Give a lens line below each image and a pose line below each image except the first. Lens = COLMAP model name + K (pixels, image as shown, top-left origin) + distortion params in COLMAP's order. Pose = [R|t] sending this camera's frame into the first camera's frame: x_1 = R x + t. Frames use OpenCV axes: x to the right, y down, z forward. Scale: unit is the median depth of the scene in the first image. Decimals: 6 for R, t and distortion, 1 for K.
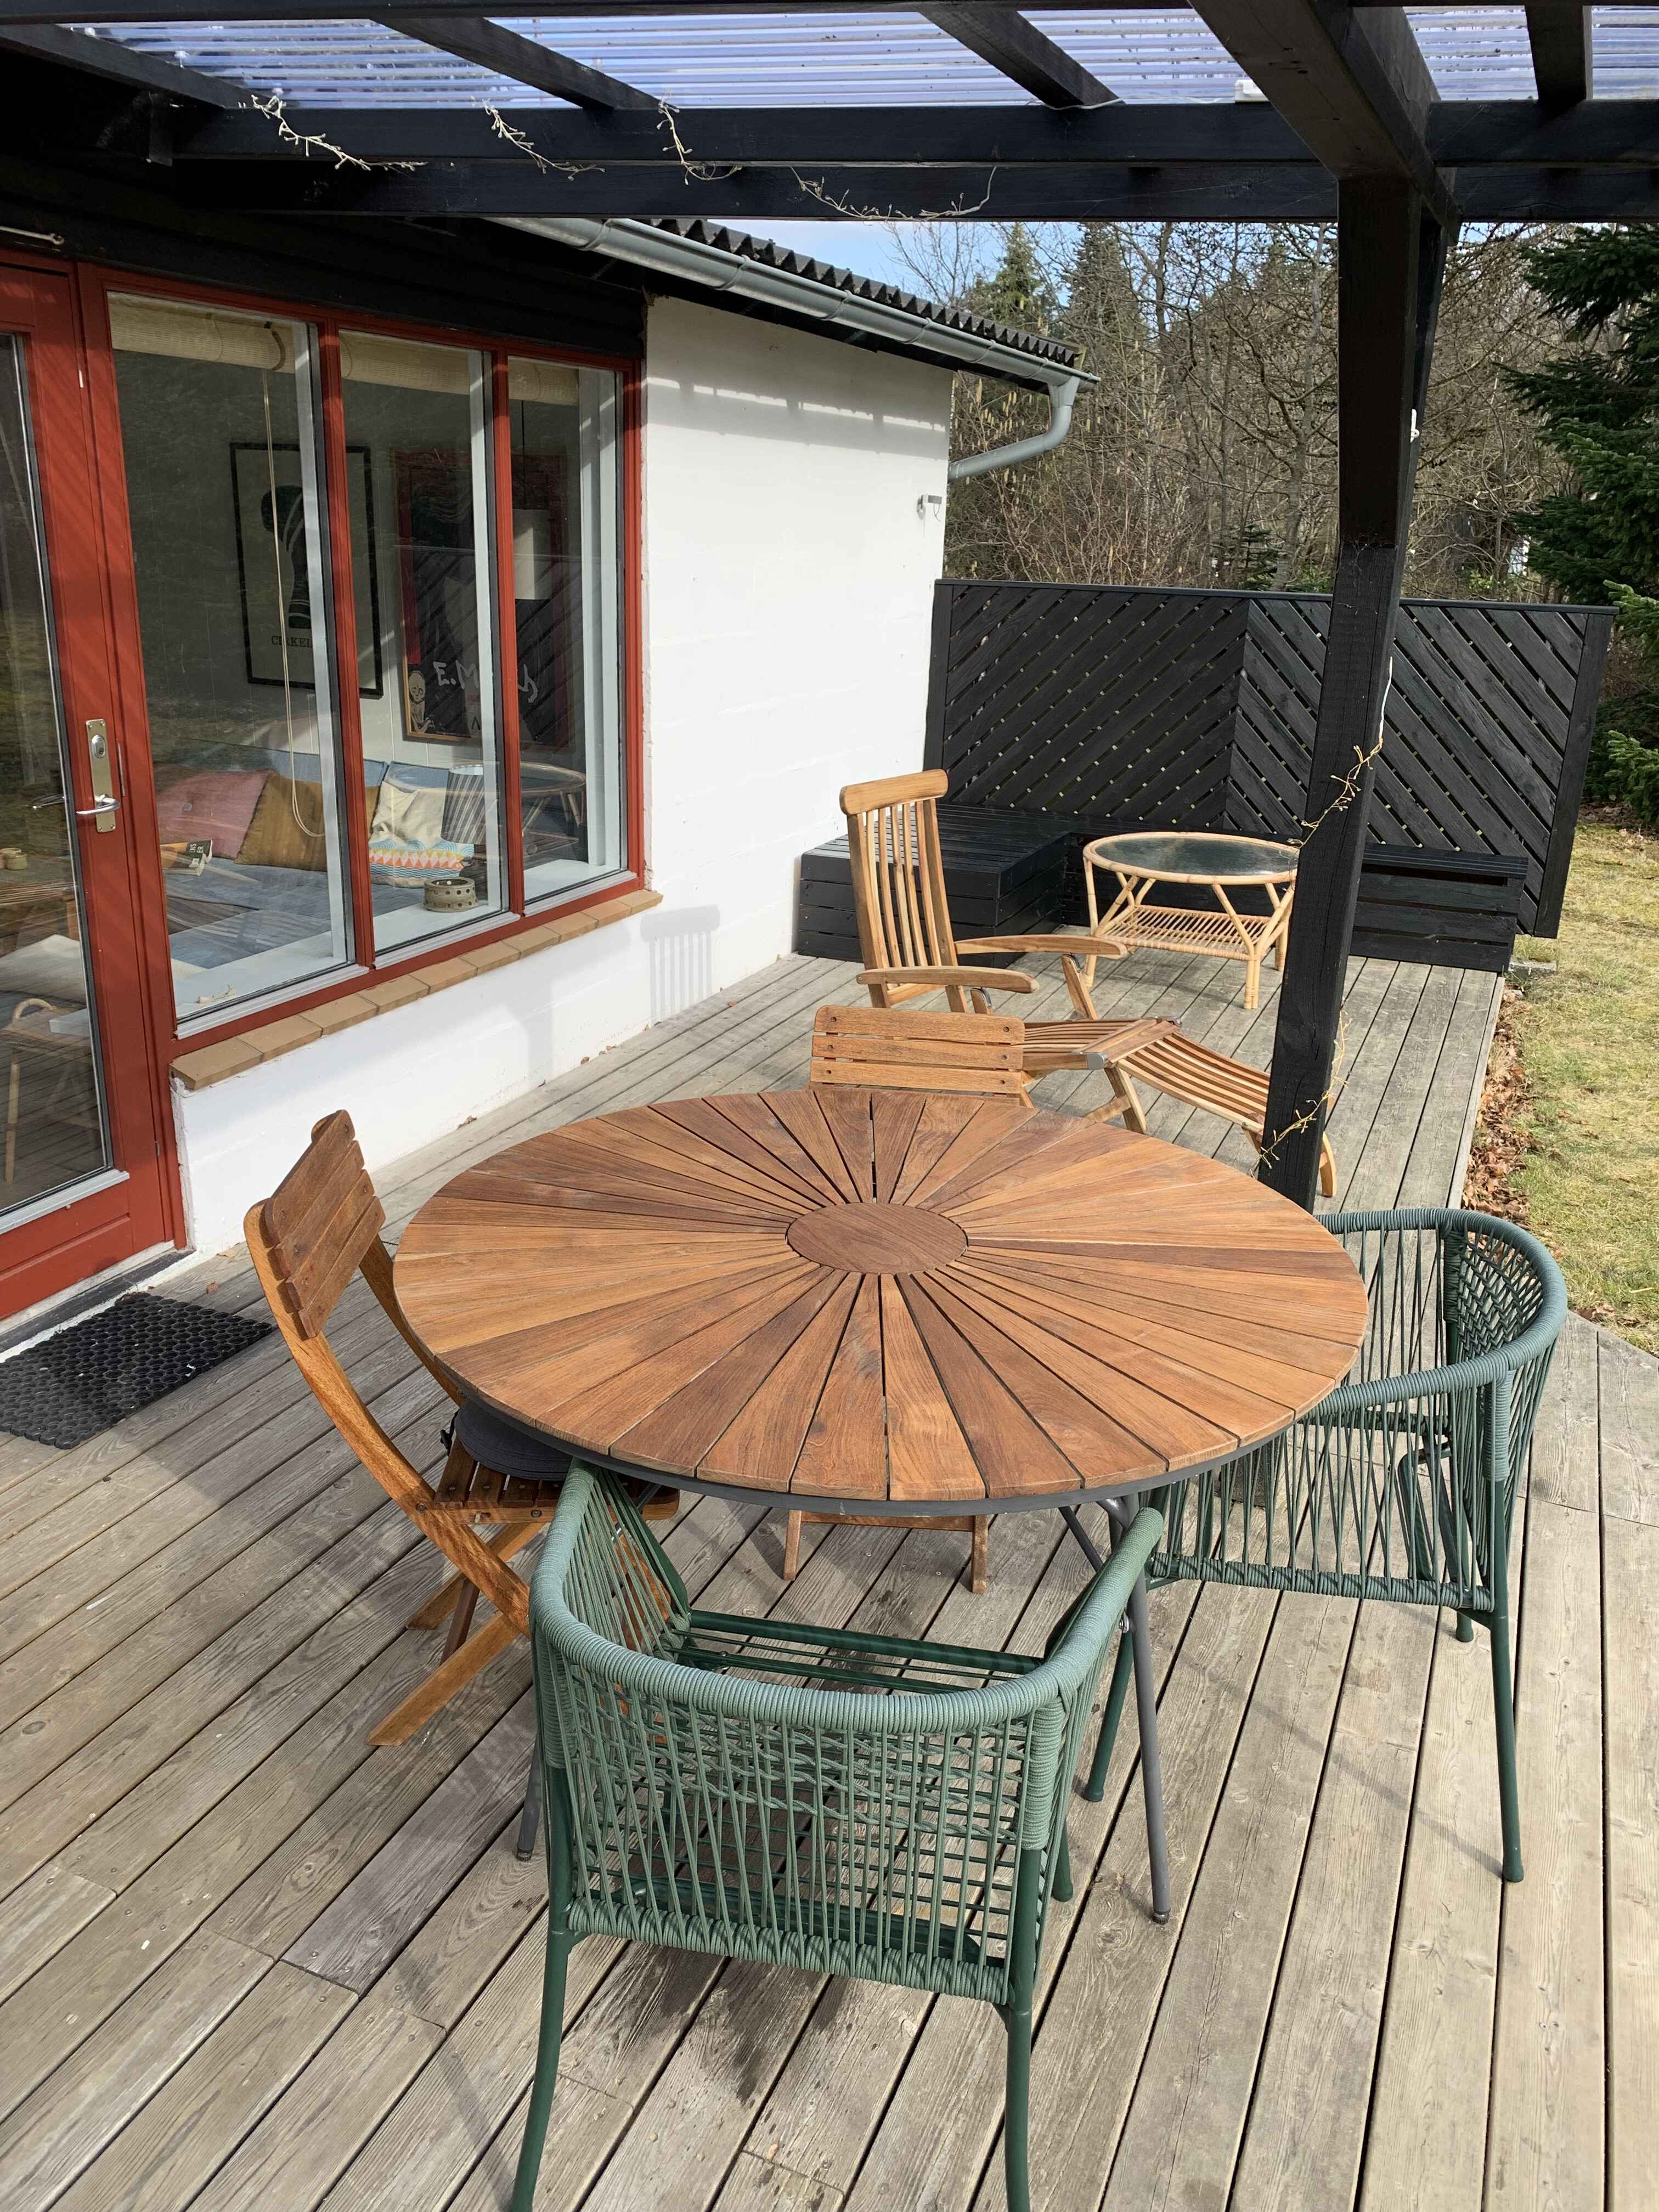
lens RADIAL K [[1709.6, 0, 783.3], [0, 1709.6, 1117.2], [0, 0, 1]] dist [0.113035, -0.221429]
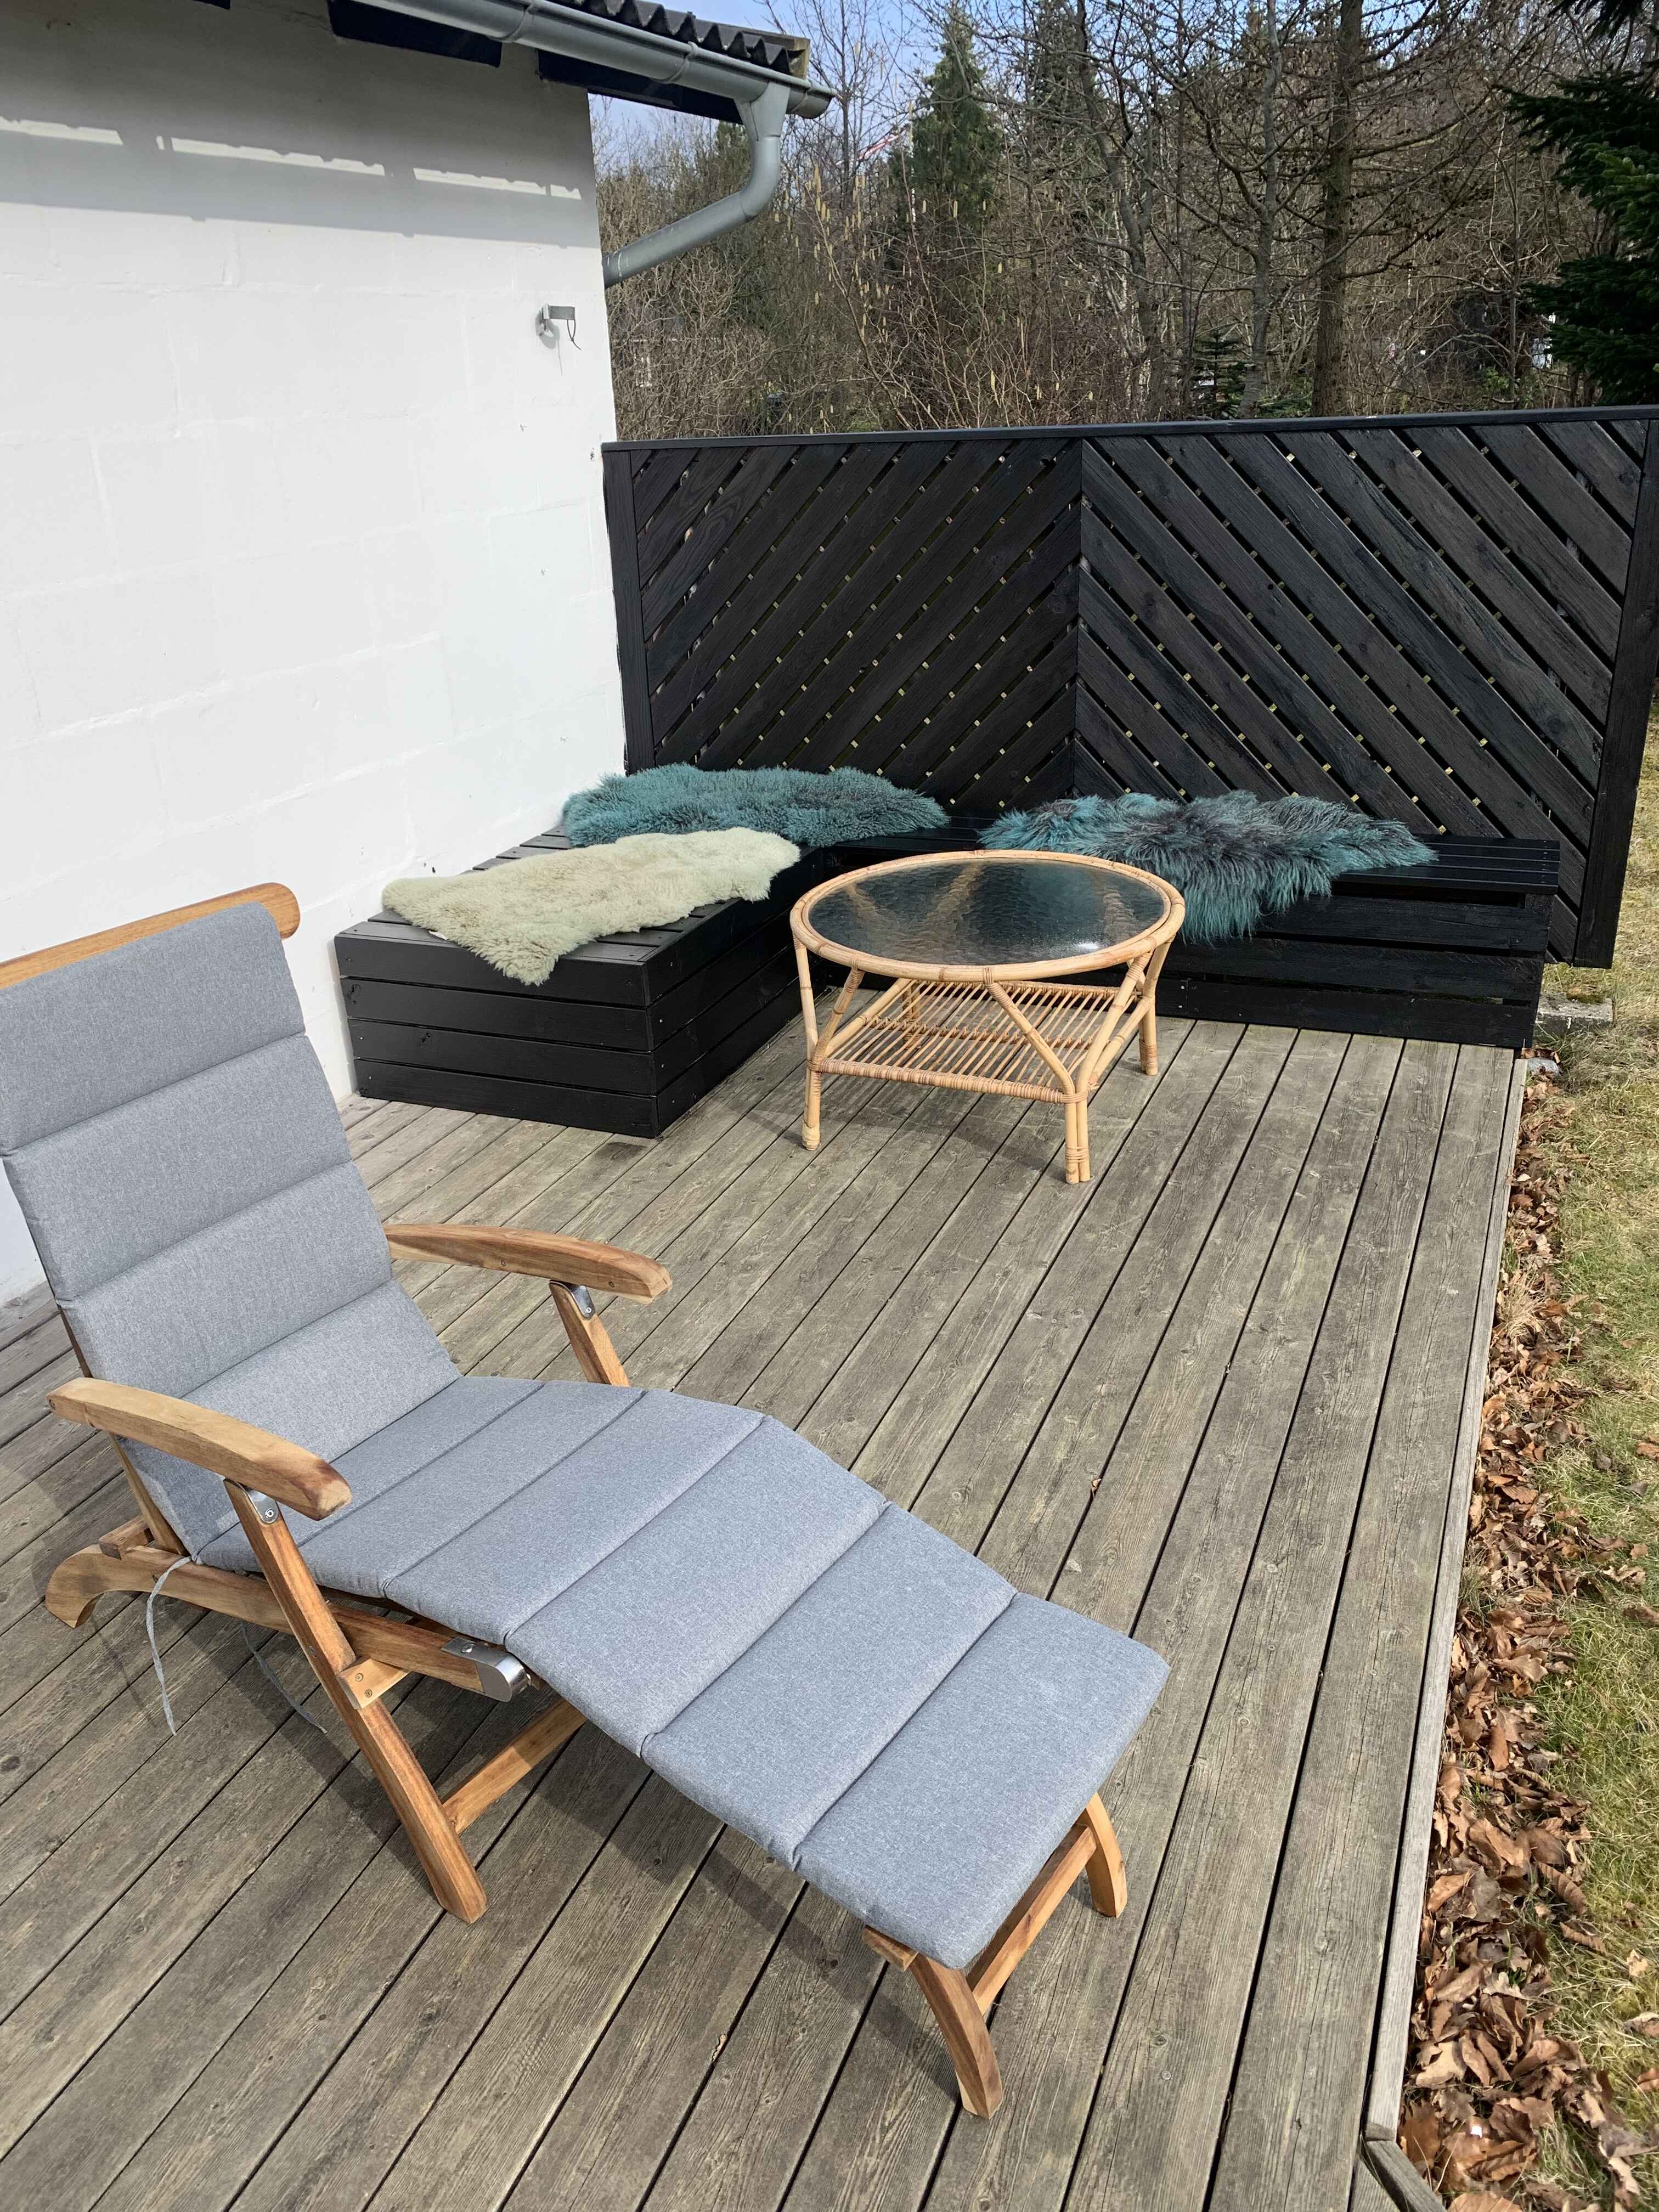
lens RADIAL K [[1644.2, 0, 829.5], [0, 1644.2, 1106.0], [0, 0, 1]] dist [0.085352, -0.125497]
pose [[0.997190, -0.071985, -0.020721, 0.180492], [0.073432, 0.994038, 0.080602, -0.123218], [0.014796, -0.081897, 0.996531, 0.408423]]
